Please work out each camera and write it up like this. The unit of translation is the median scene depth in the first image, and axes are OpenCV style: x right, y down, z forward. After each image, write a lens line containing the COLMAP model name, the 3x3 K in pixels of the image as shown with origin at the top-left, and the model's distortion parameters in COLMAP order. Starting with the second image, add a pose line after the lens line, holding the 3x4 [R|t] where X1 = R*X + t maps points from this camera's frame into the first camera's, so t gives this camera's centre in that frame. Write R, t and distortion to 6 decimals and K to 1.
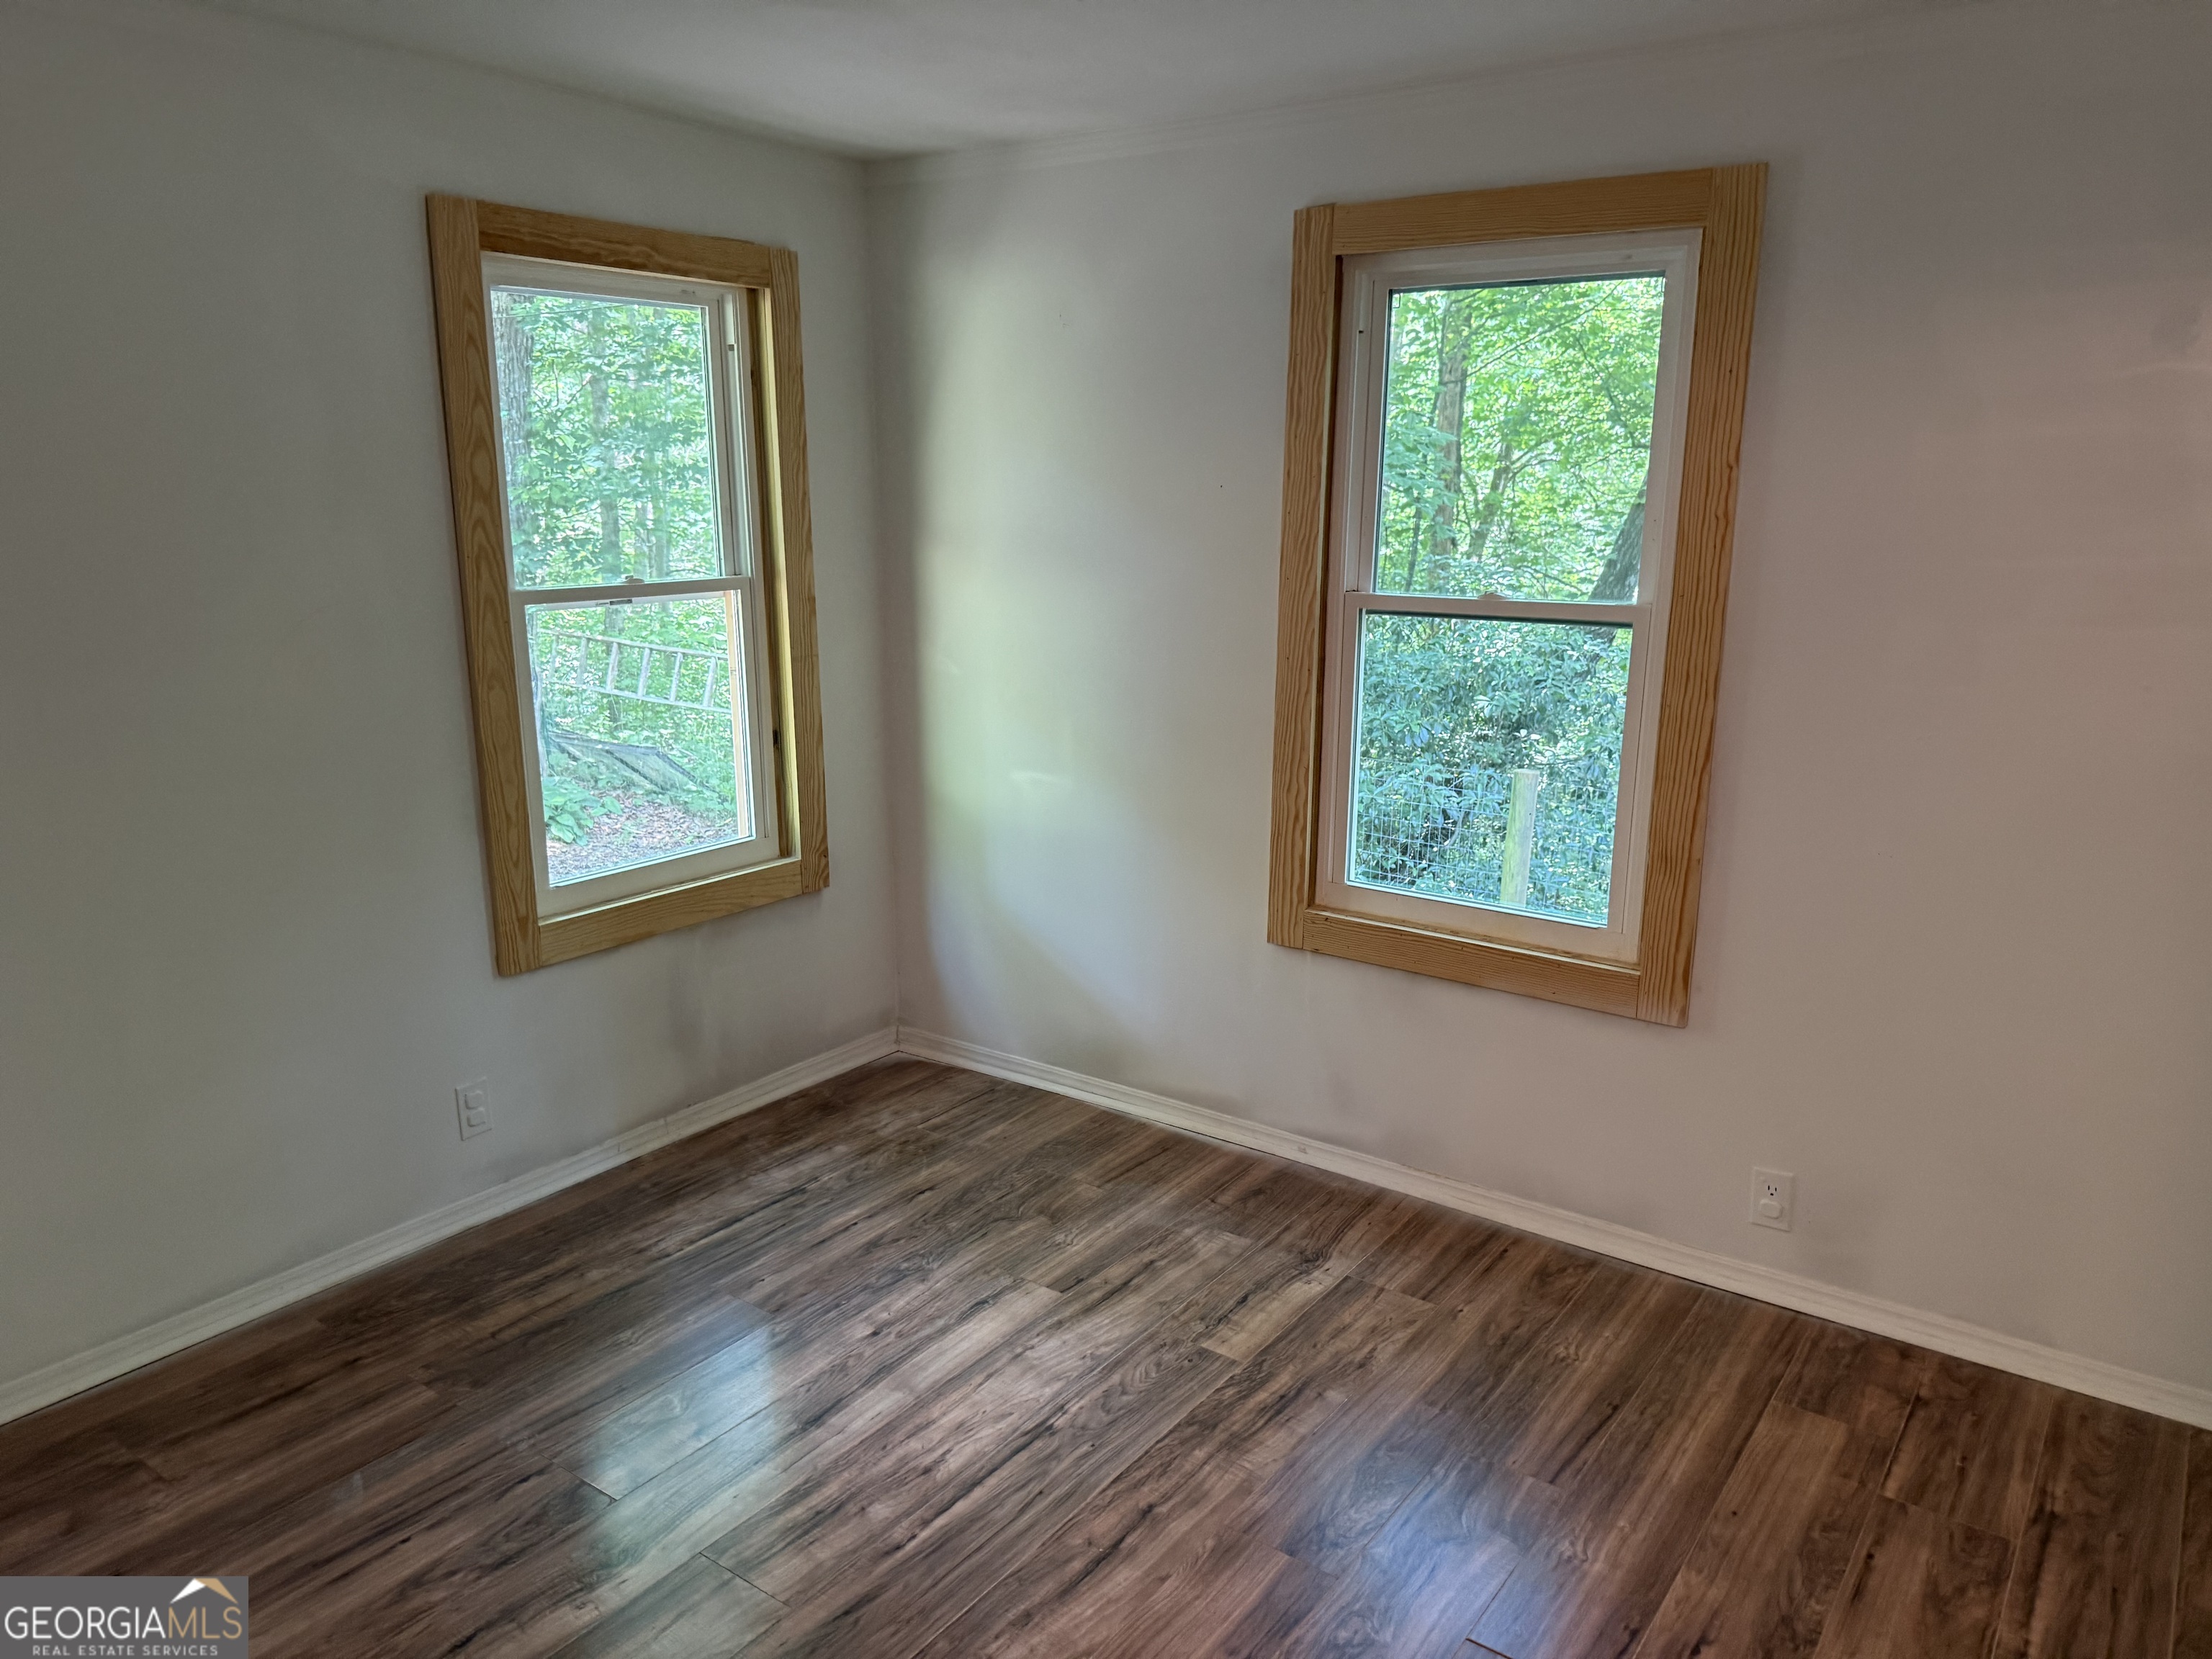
lens RADIAL K [[1539.1, 0, 1106.0], [0, 1539.1, 829.5], [0, 0, 1]] dist [0.074992, -0.110906]
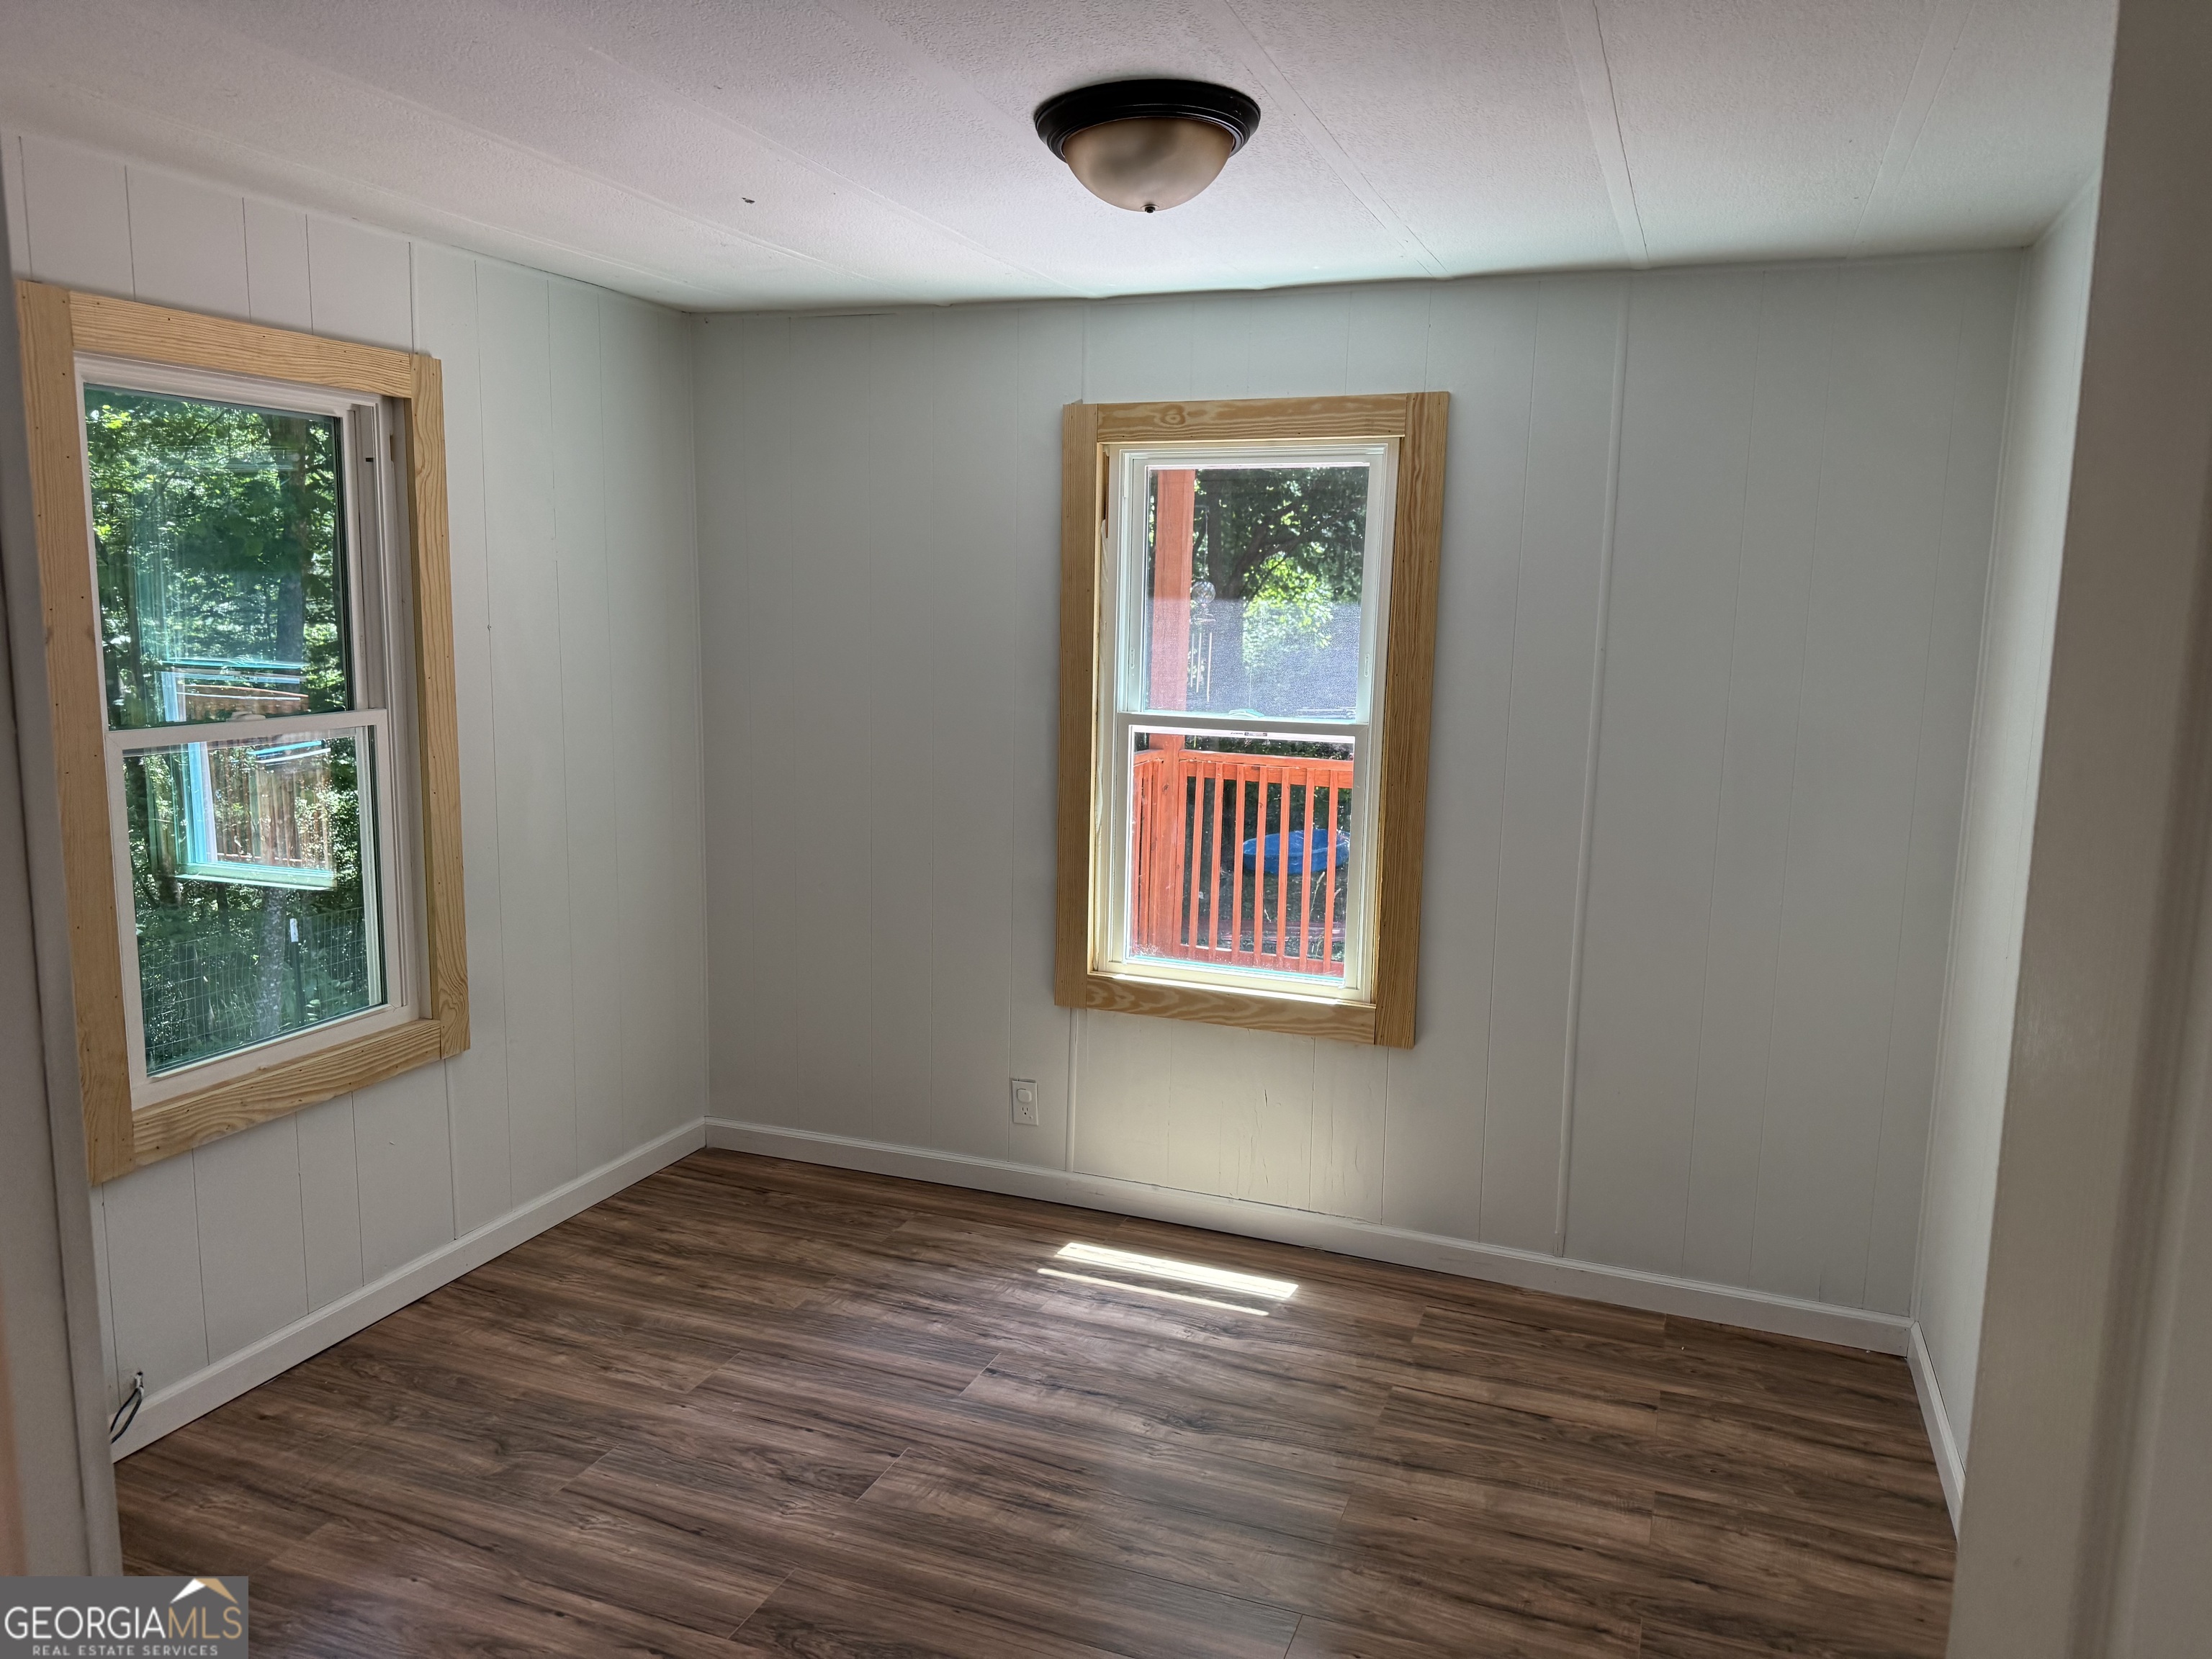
lens RADIAL K [[1563.3, 0, 1106.0], [0, 1563.3, 829.5], [0, 0, 1]] dist [-0.004619, -0.119614]
pose [[0.252475, 0.173721, -0.951881, 0.968225], [-0.249586, 0.962153, 0.109396, -0.162015], [0.934860, 0.209957, 0.286278, 0.612320]]
